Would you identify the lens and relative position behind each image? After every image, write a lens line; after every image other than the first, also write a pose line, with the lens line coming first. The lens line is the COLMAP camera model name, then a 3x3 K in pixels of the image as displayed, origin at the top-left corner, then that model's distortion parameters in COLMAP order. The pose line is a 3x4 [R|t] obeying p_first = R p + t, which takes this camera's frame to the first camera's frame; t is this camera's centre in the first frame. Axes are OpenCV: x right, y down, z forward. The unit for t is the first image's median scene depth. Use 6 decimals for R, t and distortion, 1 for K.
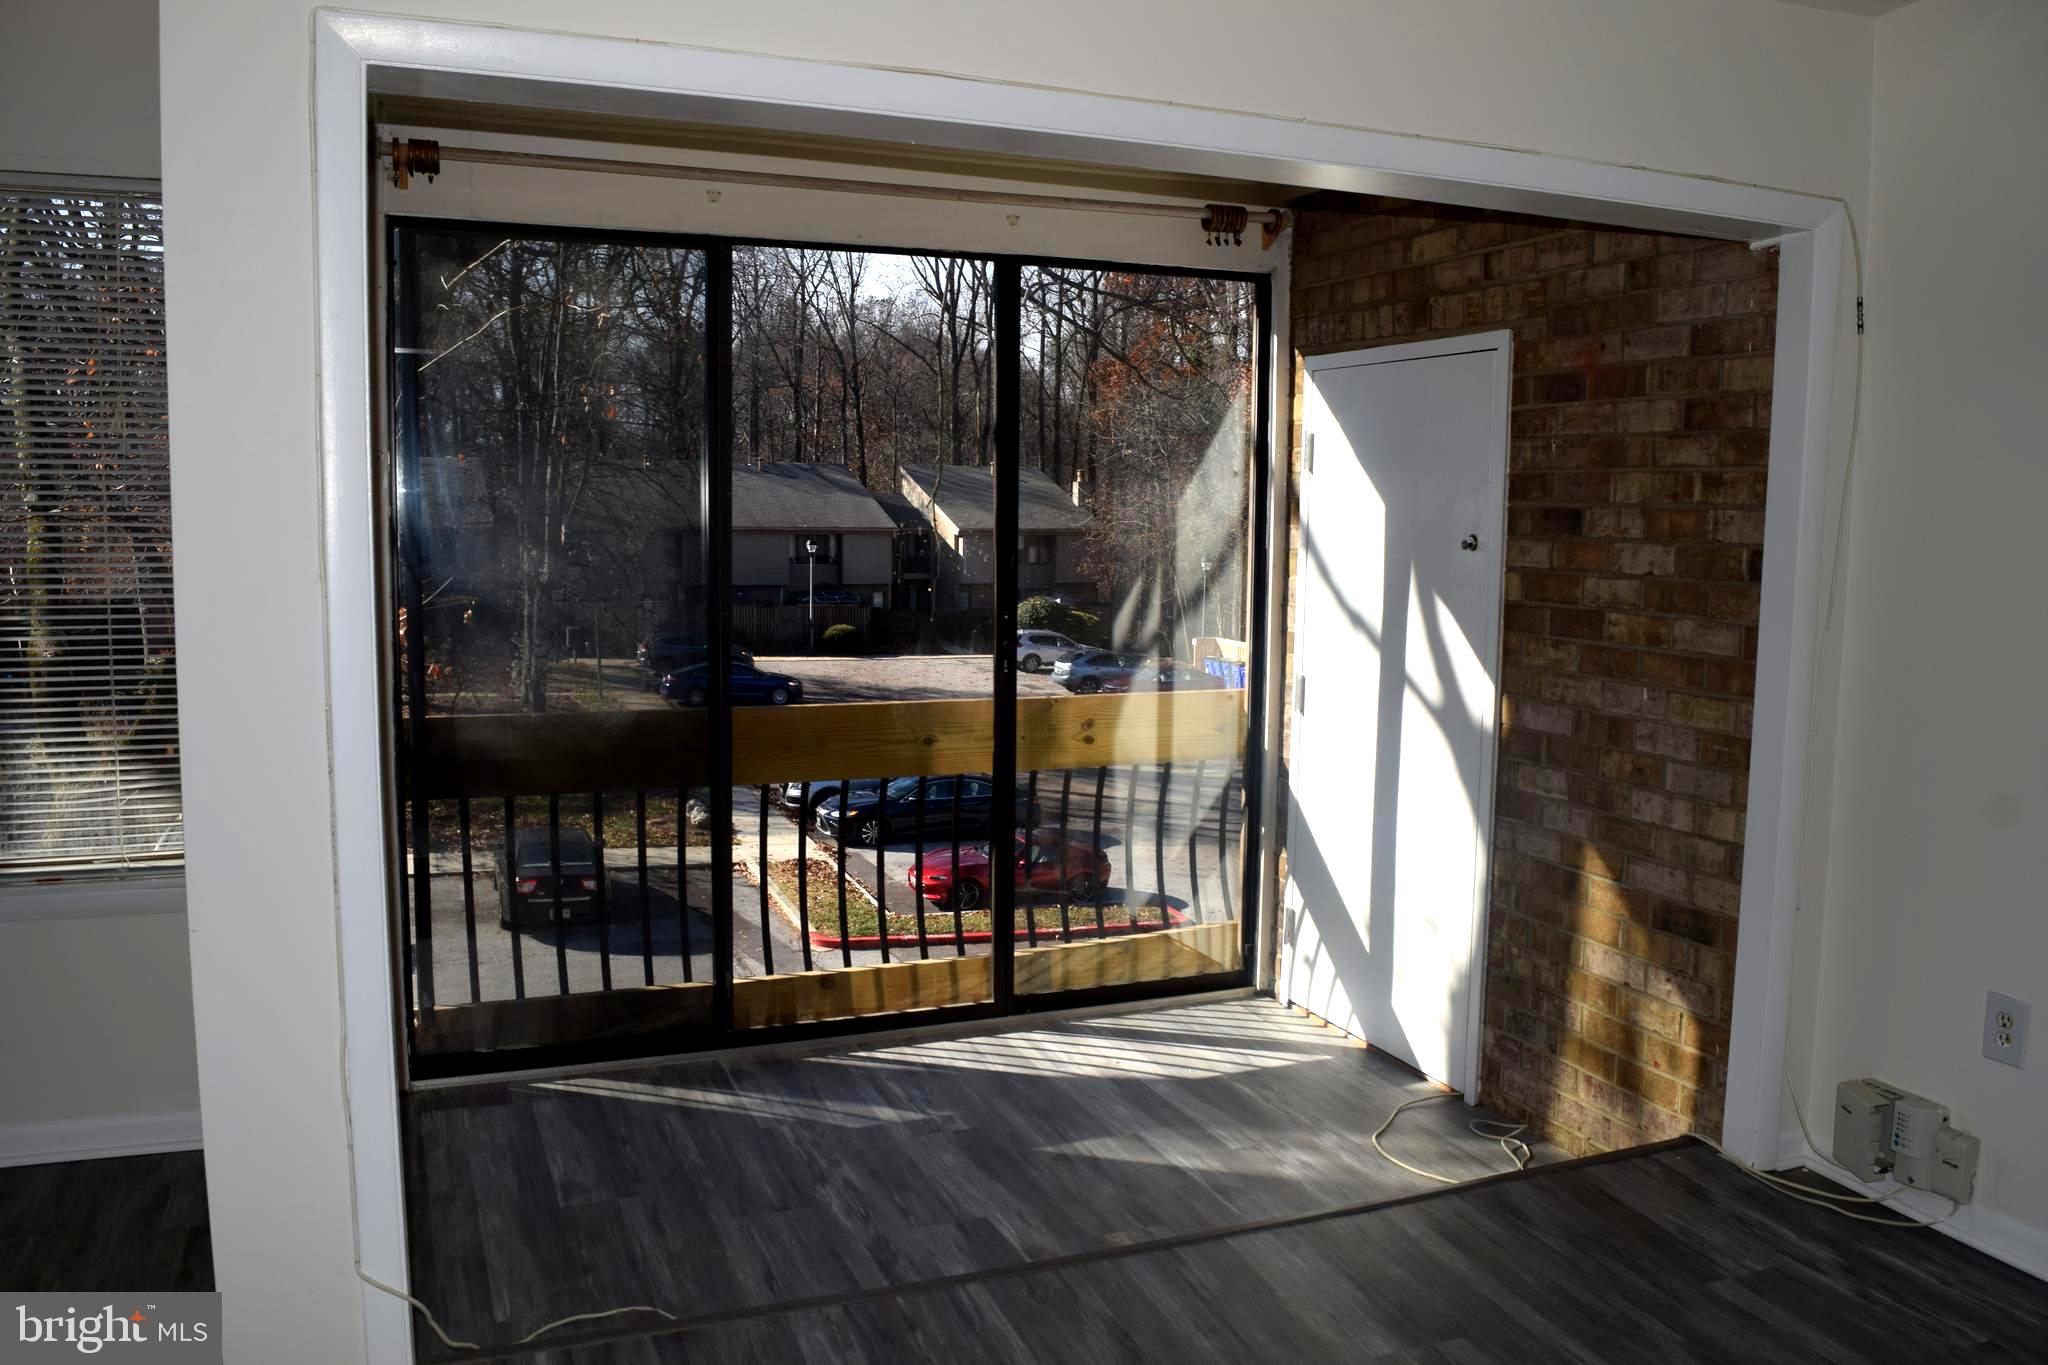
lens RADIAL K [[1598.6, 0, 1024.0], [0, 1598.6, 682.5], [0, 0, 1]] dist [-0.108228, 0.033189]
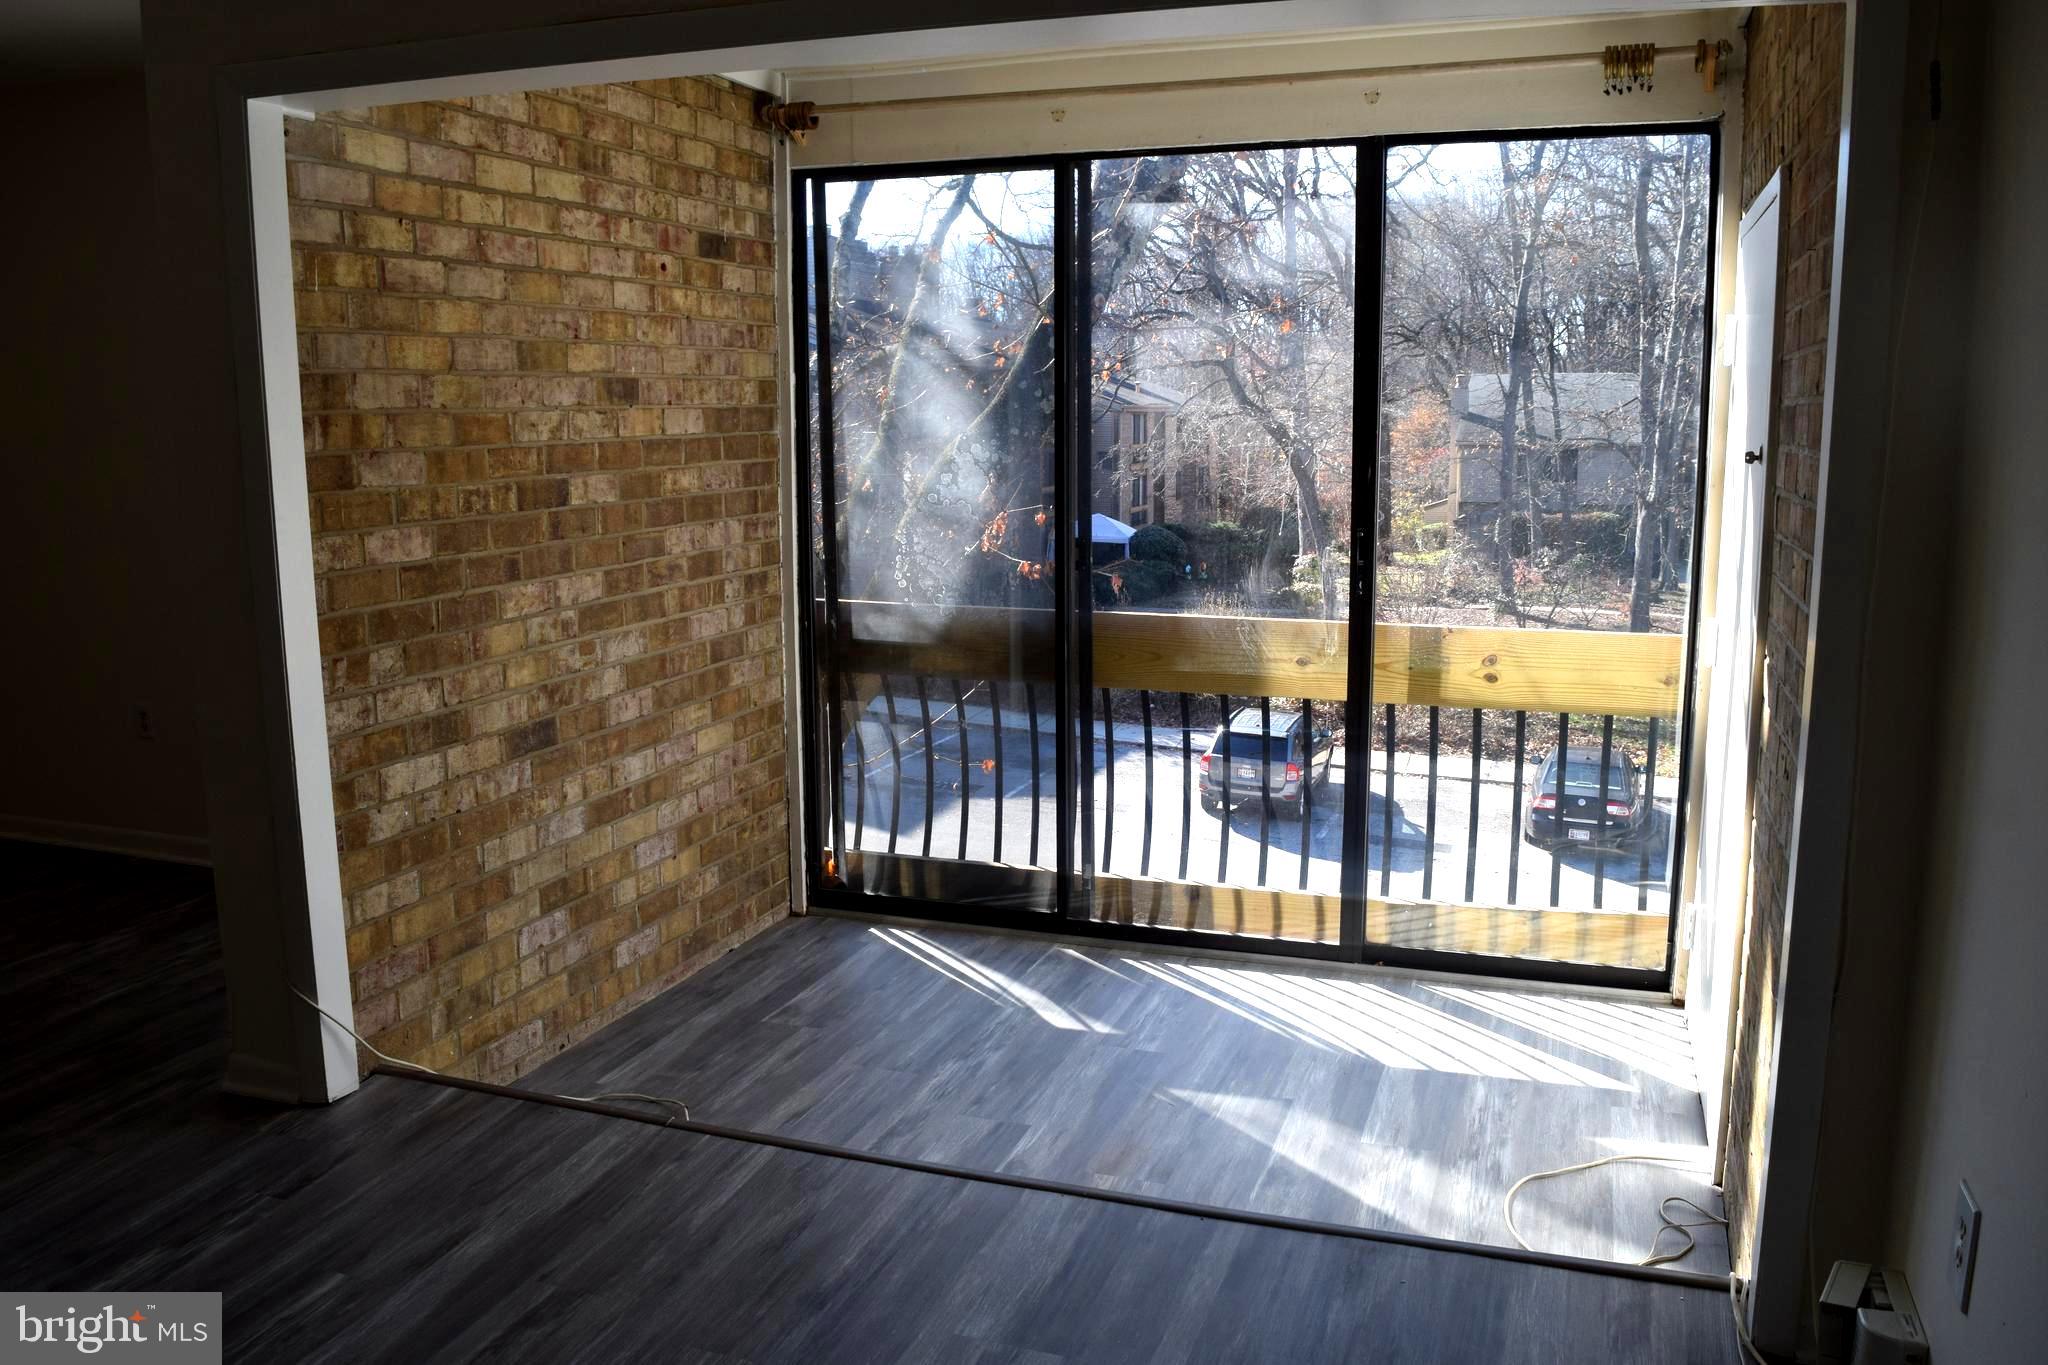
lens RADIAL K [[1598.6, 0, 1024.0], [0, 1598.6, 682.5], [0, 0, 1]] dist [-0.108228, 0.033189]
pose [[0.746980, 0.094245, -0.658133, 0.467554], [-0.058302, 0.995374, 0.076366, -0.015022], [0.662285, -0.018674, 0.749019, 0.188000]]
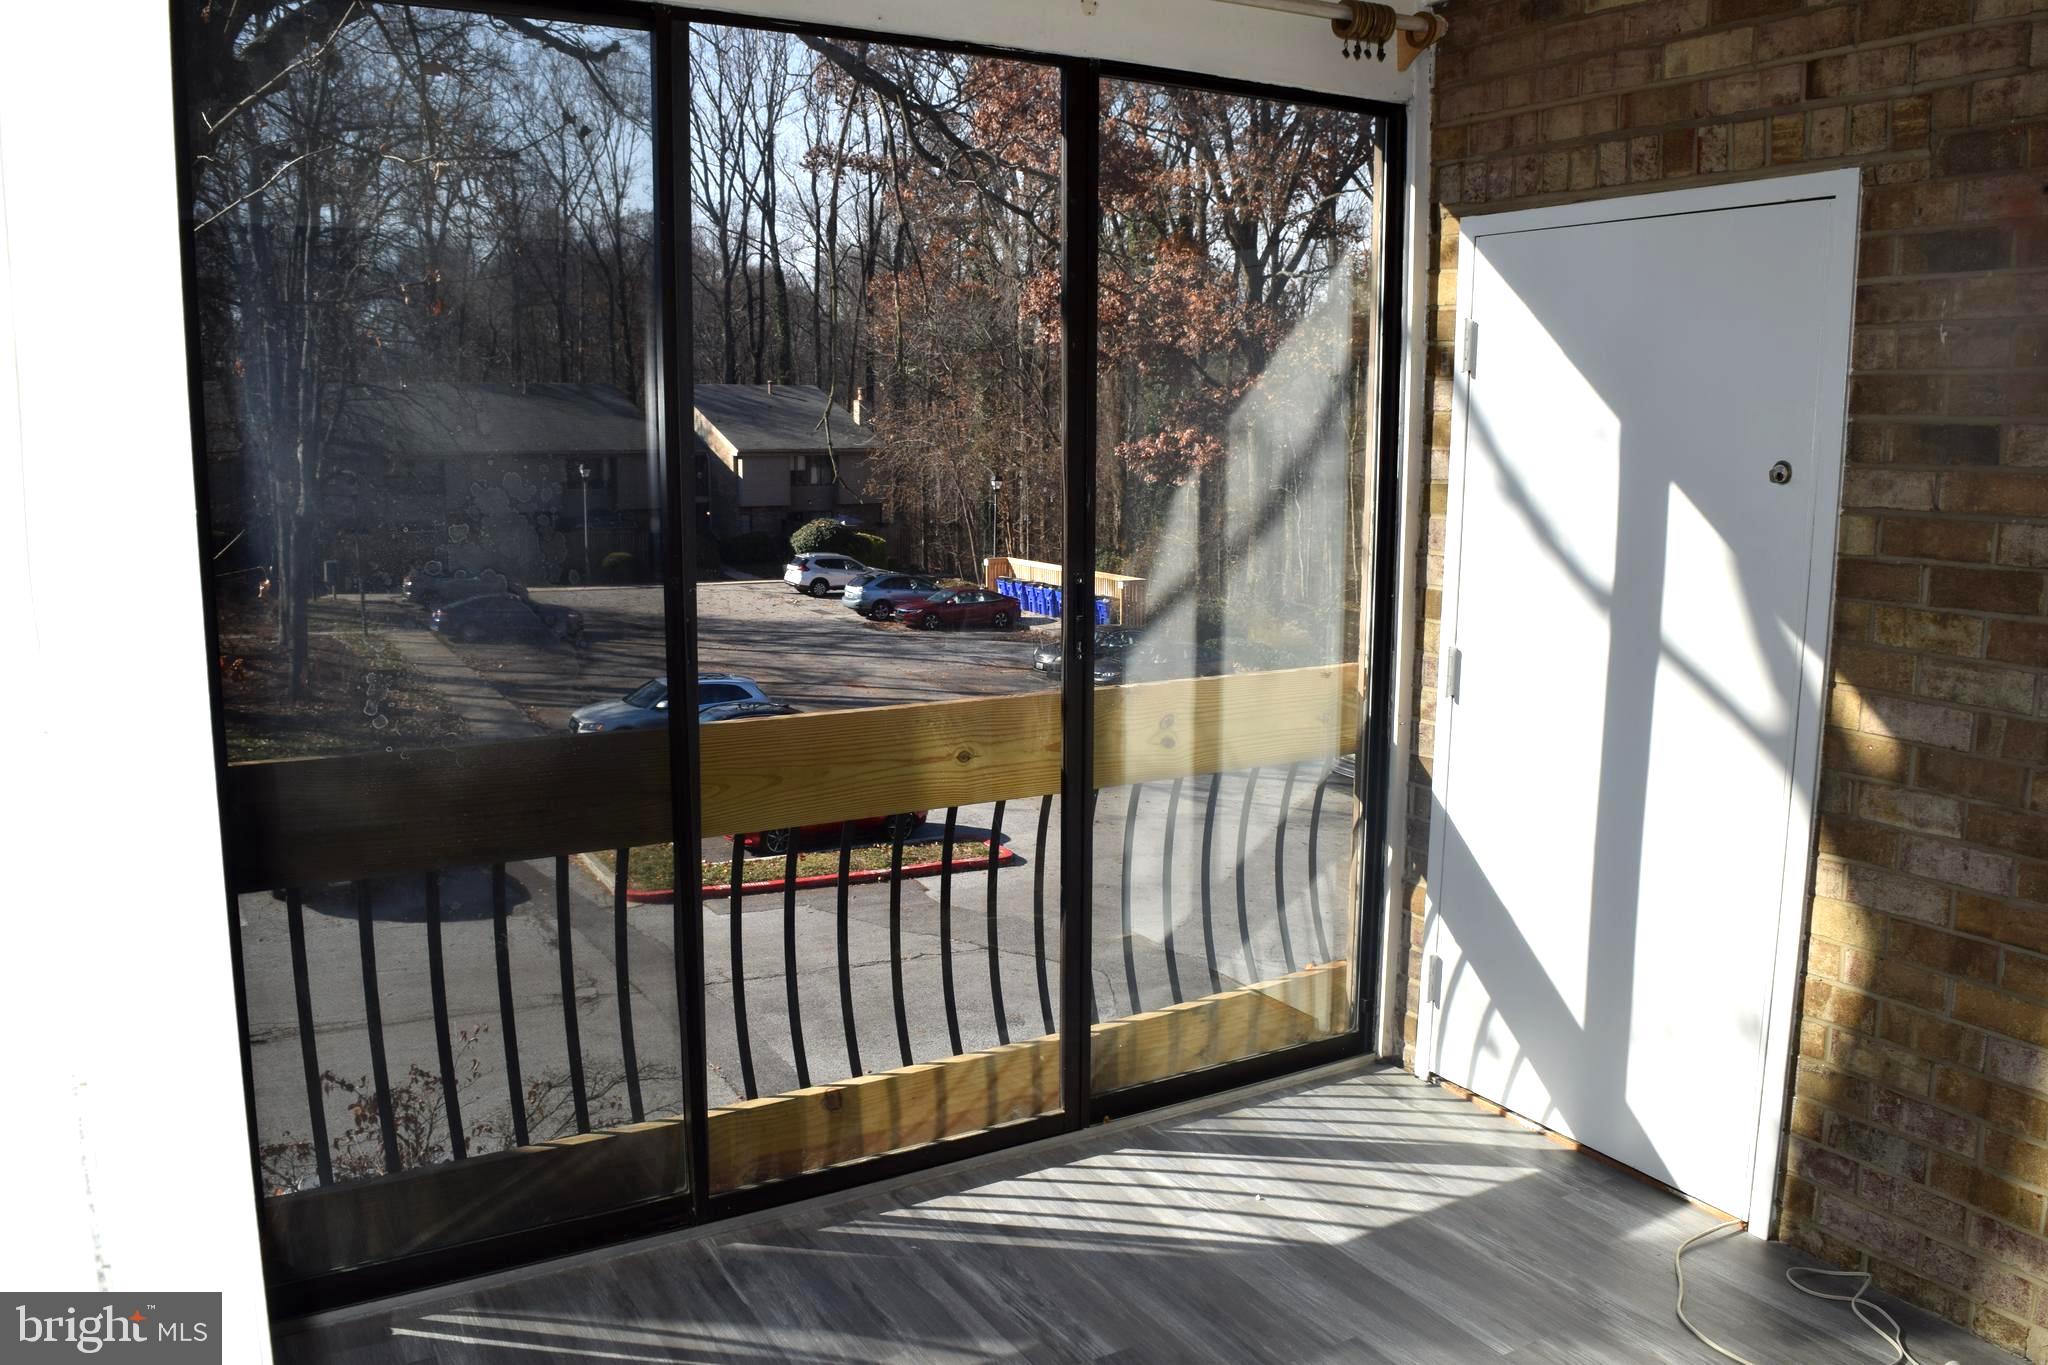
lens RADIAL K [[1598.6, 0, 1024.0], [0, 1598.6, 682.5], [0, 0, 1]] dist [-0.108228, 0.033189]
pose [[0.989886, -0.029767, 0.138704, -0.138520], [0.022730, 0.998386, 0.052046, -0.034358], [-0.140029, -0.048367, 0.988965, 0.314342]]
